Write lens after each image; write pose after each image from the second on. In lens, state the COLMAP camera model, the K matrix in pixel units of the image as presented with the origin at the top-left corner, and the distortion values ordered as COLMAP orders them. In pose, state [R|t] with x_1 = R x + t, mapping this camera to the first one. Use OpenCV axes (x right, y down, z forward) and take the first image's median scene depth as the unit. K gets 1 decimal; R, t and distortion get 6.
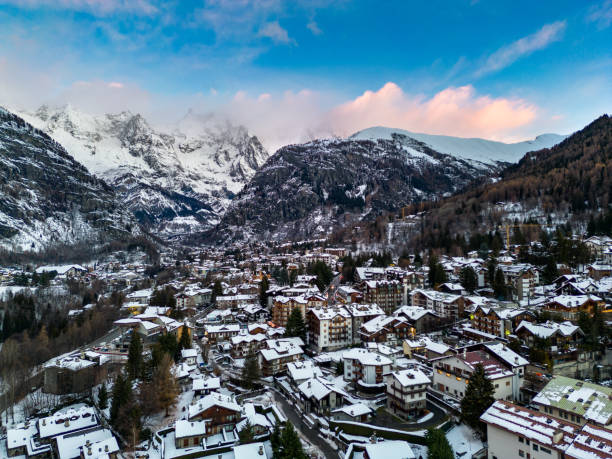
lens RADIAL K [[418.2, 0, 304.2], [0, 418.2, 231.9], [0, 0, 1]] dist [0.093259, -0.095874]
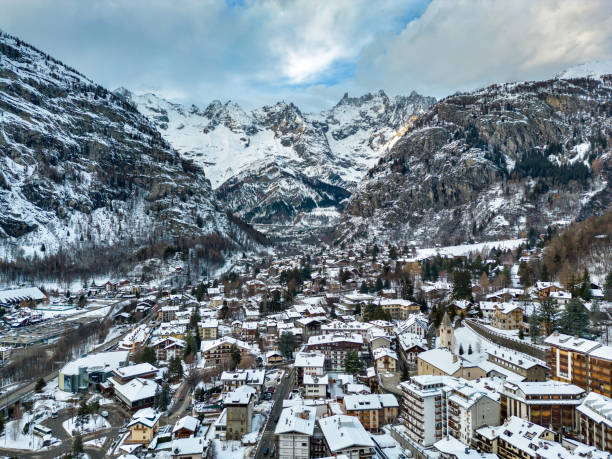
lens RADIAL K [[418.2, 0, 308.0], [0, 418.2, 229.3], [0, 0, 1]] dist [0.093259, -0.095874]
pose [[0.928152, 0.001196, -0.372200, 0.009785], [0.004090, 0.999902, 0.013411, -0.004118], [0.372180, -0.013970, 0.928056, 0.344579]]
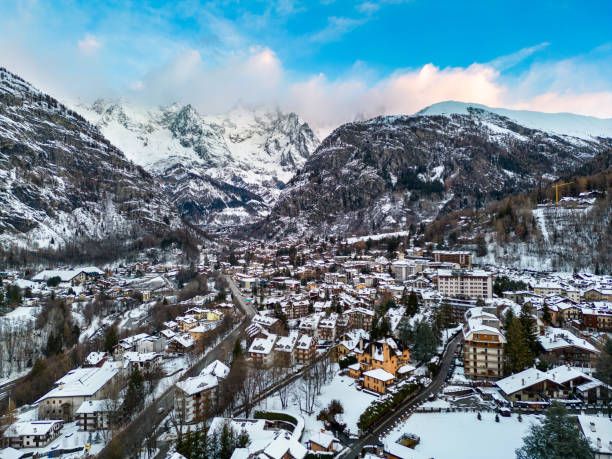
lens RADIAL K [[418.2, 0, 304.4], [0, 418.2, 229.8], [0, 0, 1]] dist [0.093259, -0.095874]
pose [[0.993097, -0.002859, -0.117265, -0.029807], [0.004778, 0.999859, 0.016081, -0.001340], [0.117203, -0.016530, 0.992970, 0.149745]]
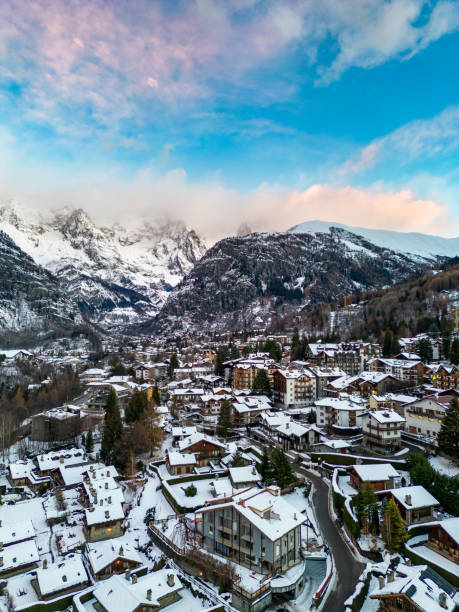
lens RADIAL K [[418.2, 0, 225.7], [0, 418.2, 306.8], [0, 0, 1]] dist [0.093259, -0.095874]
pose [[0.999389, 0.011277, -0.033090, -0.007749], [-0.012760, 0.998907, -0.044956, 0.007293], [0.032546, 0.045350, 0.998441, -0.006660]]
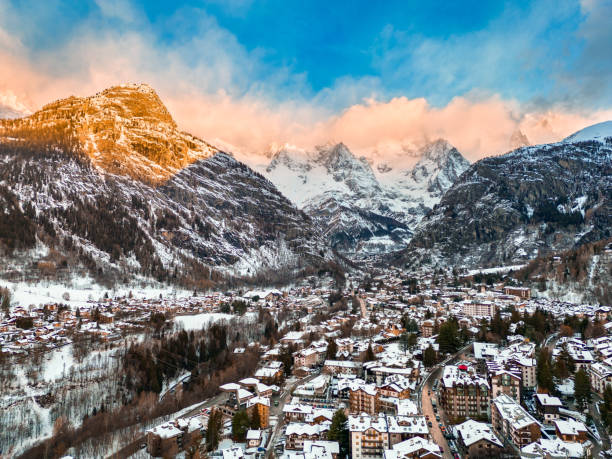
lens RADIAL K [[418.2, 0, 306.6], [0, 418.2, 229.5], [0, 0, 1]] dist [0.093259, -0.095874]
pose [[0.891246, -0.033105, -0.452309, 0.038259], [0.015148, 0.998949, -0.043265, -0.020689], [0.453266, 0.031708, 0.890811, 0.004323]]
